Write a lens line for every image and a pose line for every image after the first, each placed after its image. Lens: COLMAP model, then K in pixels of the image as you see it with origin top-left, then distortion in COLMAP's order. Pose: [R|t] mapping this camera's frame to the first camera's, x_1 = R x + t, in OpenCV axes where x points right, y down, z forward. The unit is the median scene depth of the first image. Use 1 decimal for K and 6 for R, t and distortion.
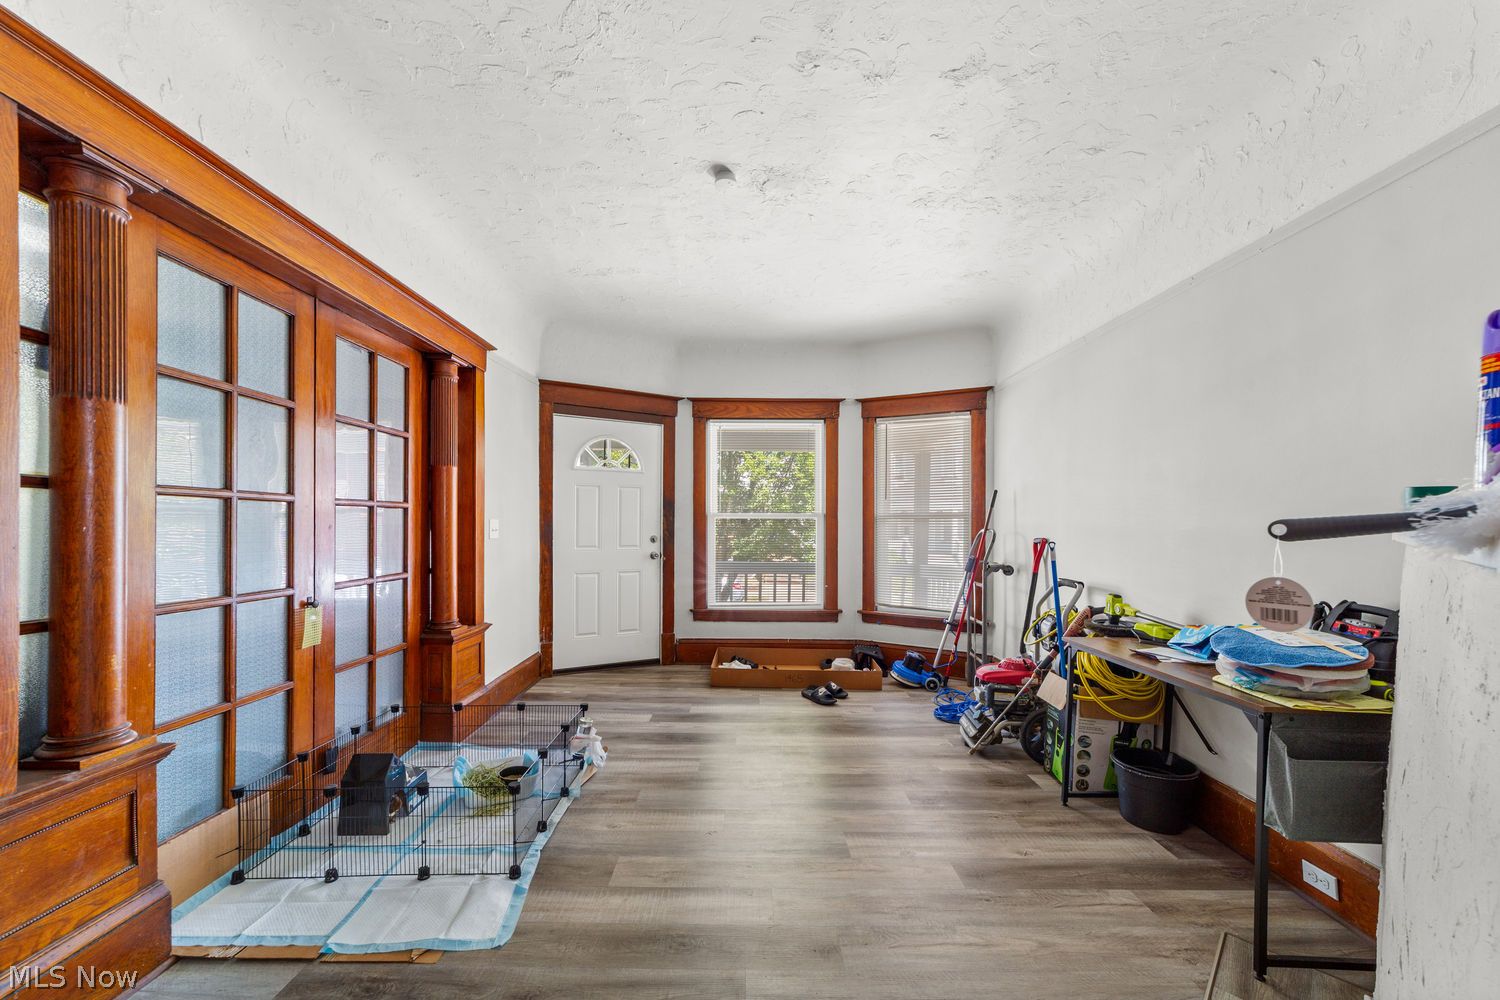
lens RADIAL K [[585.8, 0, 739.5], [0, 585.8, 526.3], [0, 0, 1]] dist [-0.006511, 0.000773]
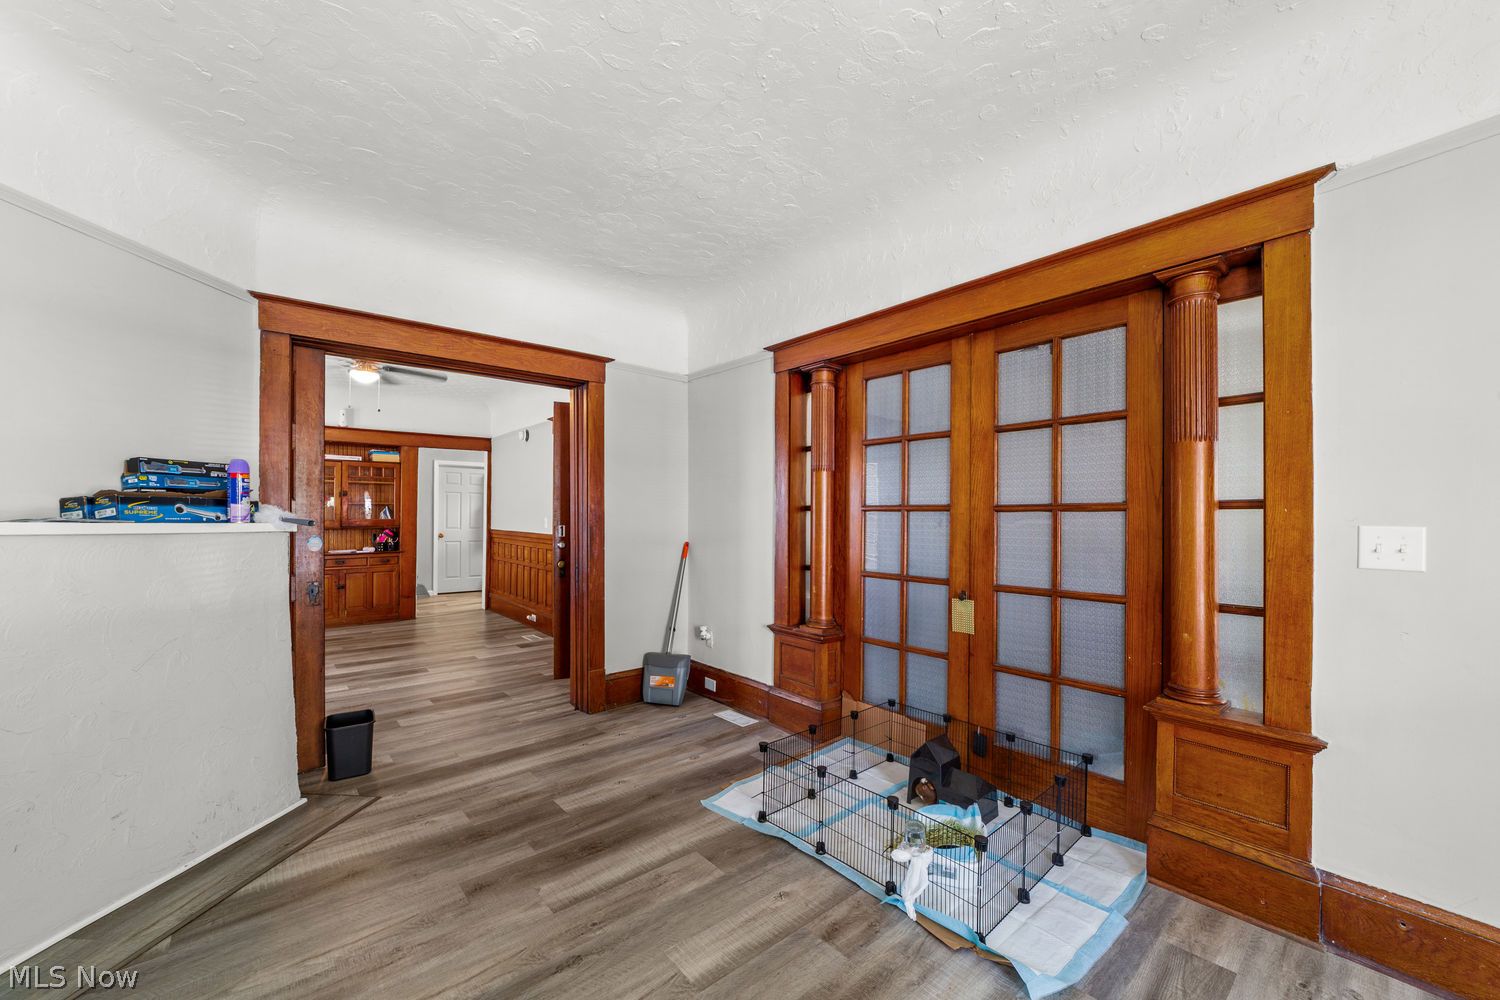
lens RADIAL K [[585.8, 0, 746.4], [0, 585.8, 514.9], [0, 0, 1]] dist [-0.006511, 0.000773]
pose [[-0.749435, -0.014957, -0.661909, 0.183507], [-0.013435, 0.999882, -0.007382, -0.007961], [0.661942, 0.003360, -0.749548, 0.772281]]
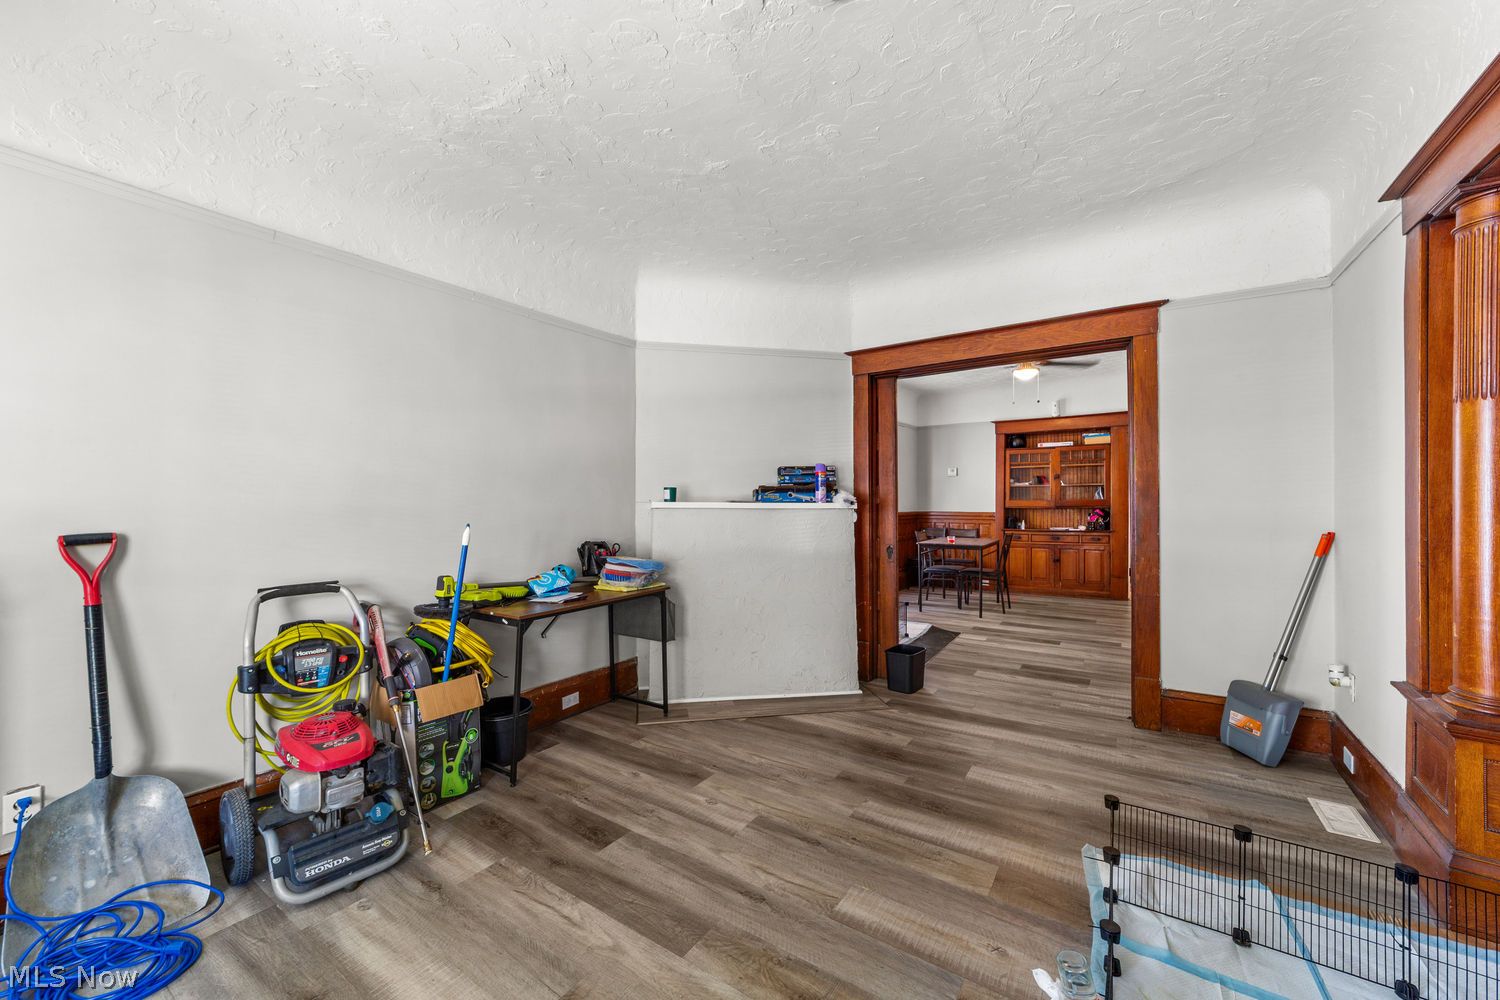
lens RADIAL K [[585.8, 0, 744.4], [0, 585.8, 498.7], [0, 0, 1]] dist [-0.006511, 0.000773]
pose [[-0.835852, -0.002610, 0.548949, -0.166458], [0.001777, 0.999971, 0.007460, -0.010578], [-0.548952, 0.007211, -0.835822, 0.845047]]
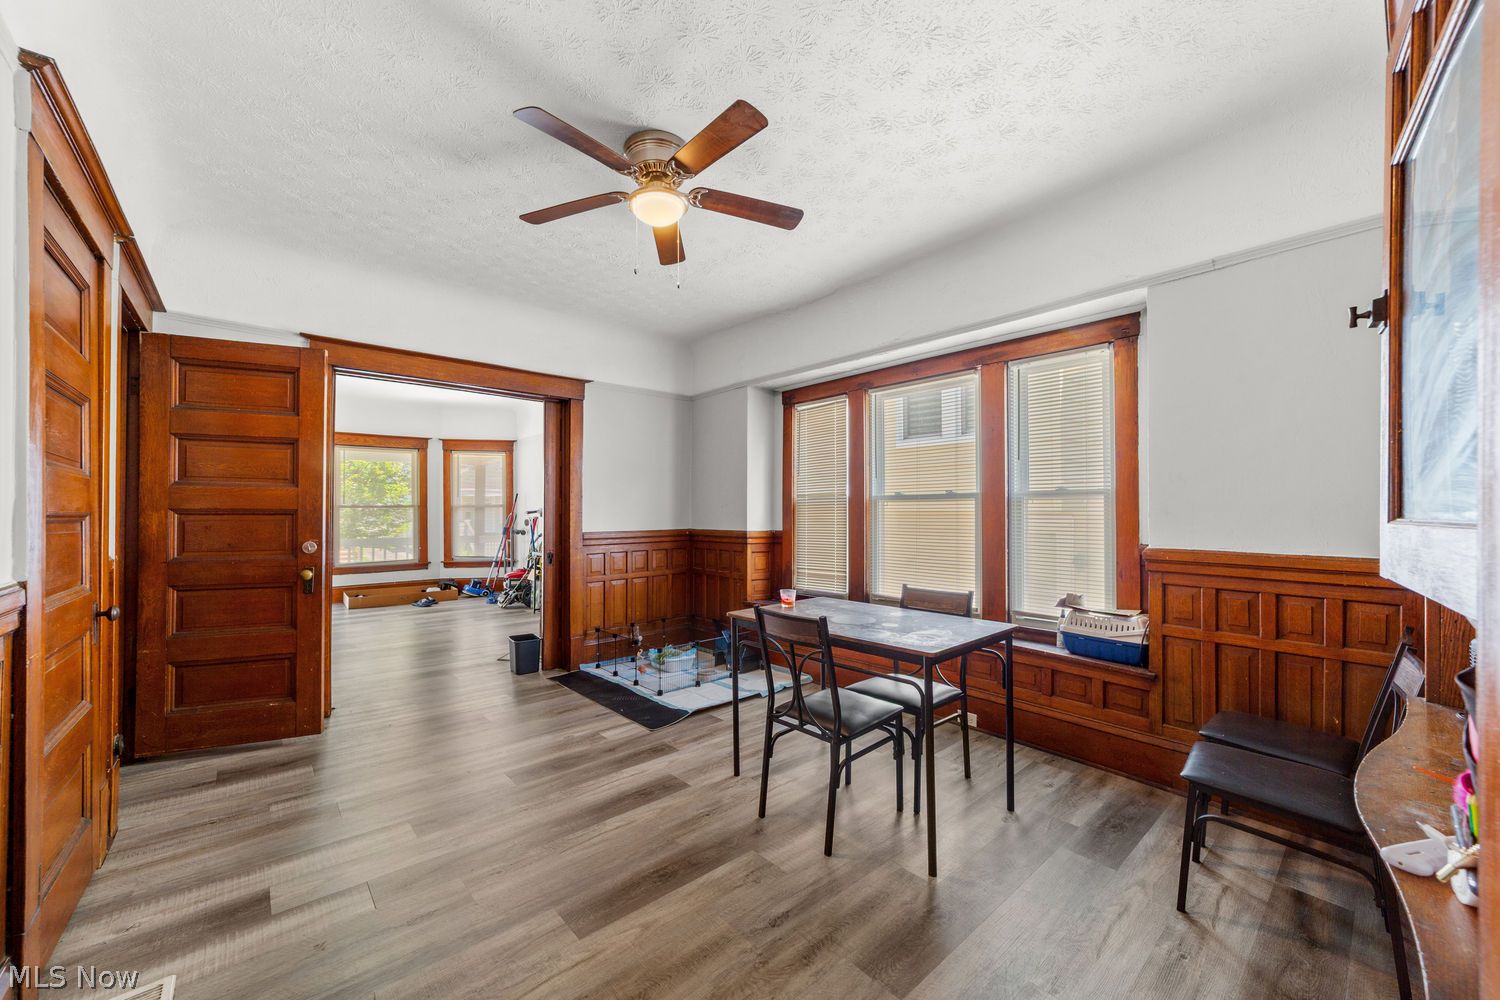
lens RADIAL K [[585.8, 0, 747.8], [0, 585.8, 503.7], [0, 0, 1]] dist [-0.006511, 0.000773]
pose [[0.747893, -0.002372, 0.663815, -0.301102], [0.007052, 0.999966, -0.004373, -0.012578], [-0.663782, 0.007952, 0.747884, -1.010226]]
